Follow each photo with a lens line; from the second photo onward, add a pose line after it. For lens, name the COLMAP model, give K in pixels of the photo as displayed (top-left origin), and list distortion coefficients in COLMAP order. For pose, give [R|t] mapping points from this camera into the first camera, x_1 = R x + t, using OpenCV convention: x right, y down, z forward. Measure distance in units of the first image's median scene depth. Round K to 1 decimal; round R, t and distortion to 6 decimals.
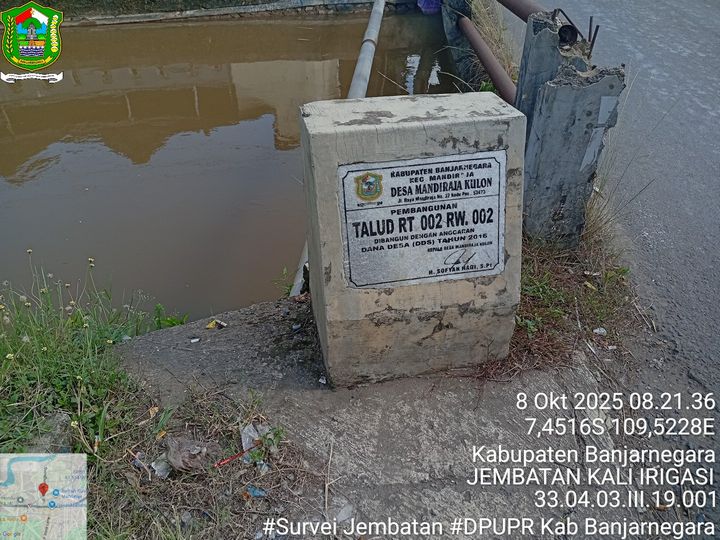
lens RADIAL K [[549.3, 0, 357.2], [0, 549.3, 273.1], [0, 0, 1]] dist [0.068575, -0.142563]
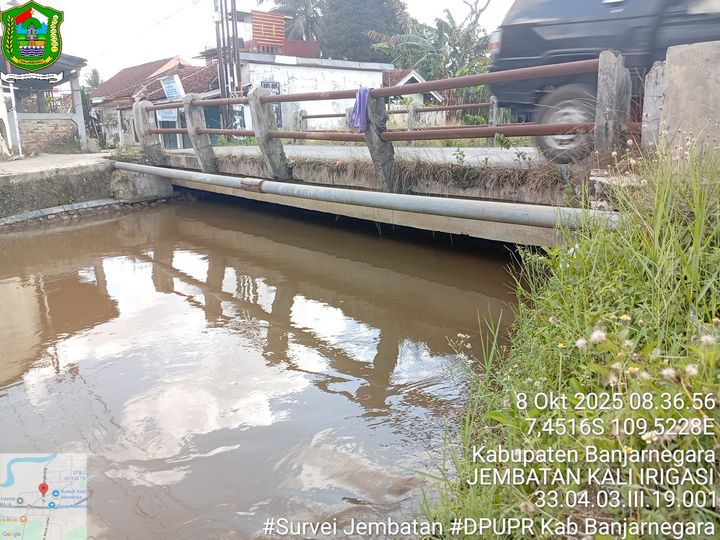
lens RADIAL K [[549.3, 0, 354.5], [0, 549.3, 274.5], [0, 0, 1]] dist [0.068575, -0.142563]
pose [[0.730915, -0.216789, 0.647121, -1.604518], [0.446642, 0.868893, -0.213392, 0.188302], [-0.516018, 0.445003, 0.731914, 0.411634]]
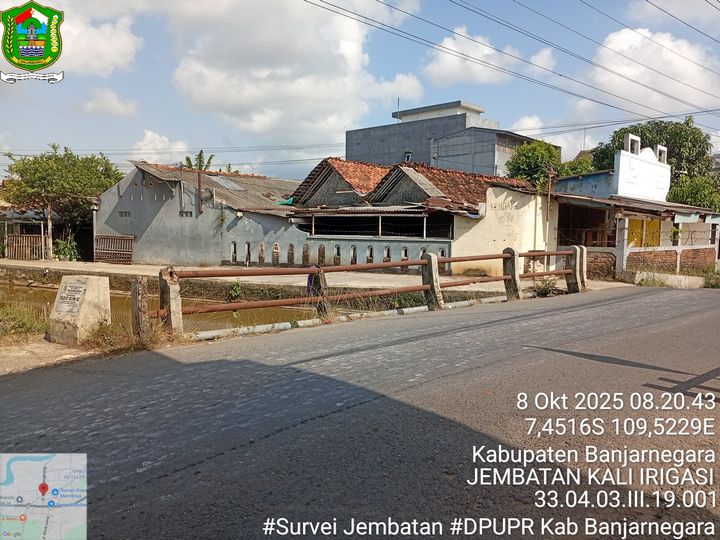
lens RADIAL K [[549.3, 0, 358.0], [0, 549.3, 274.0], [0, 0, 1]] dist [0.068575, -0.142563]
pose [[0.708278, 0.038079, -0.704906, 3.327027], [-0.420533, 0.824788, -0.377990, 0.302557], [0.567005, 0.564158, 0.600193, -0.271752]]
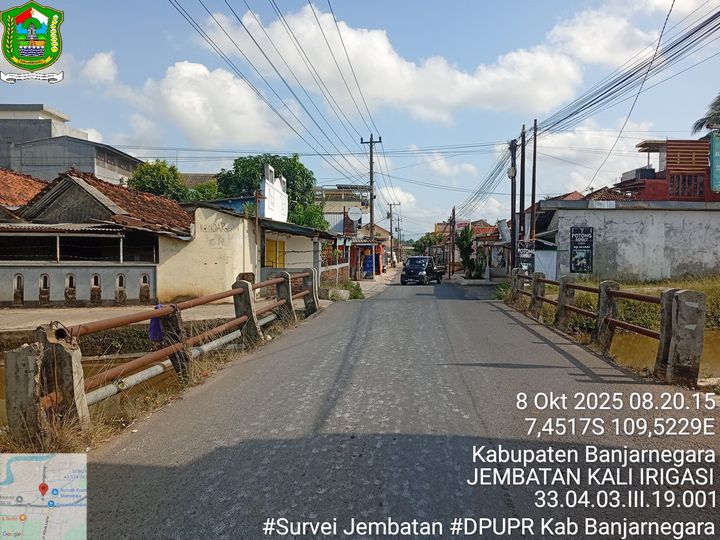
lens RADIAL K [[549.3, 0, 356.5], [0, 549.3, 273.1], [0, 0, 1]] dist [0.068575, -0.142563]
pose [[0.999132, -0.020613, -0.036210, 1.490163], [-0.003959, 0.818149, -0.574992, 0.503525], [0.041477, 0.574636, 0.817357, -0.657397]]
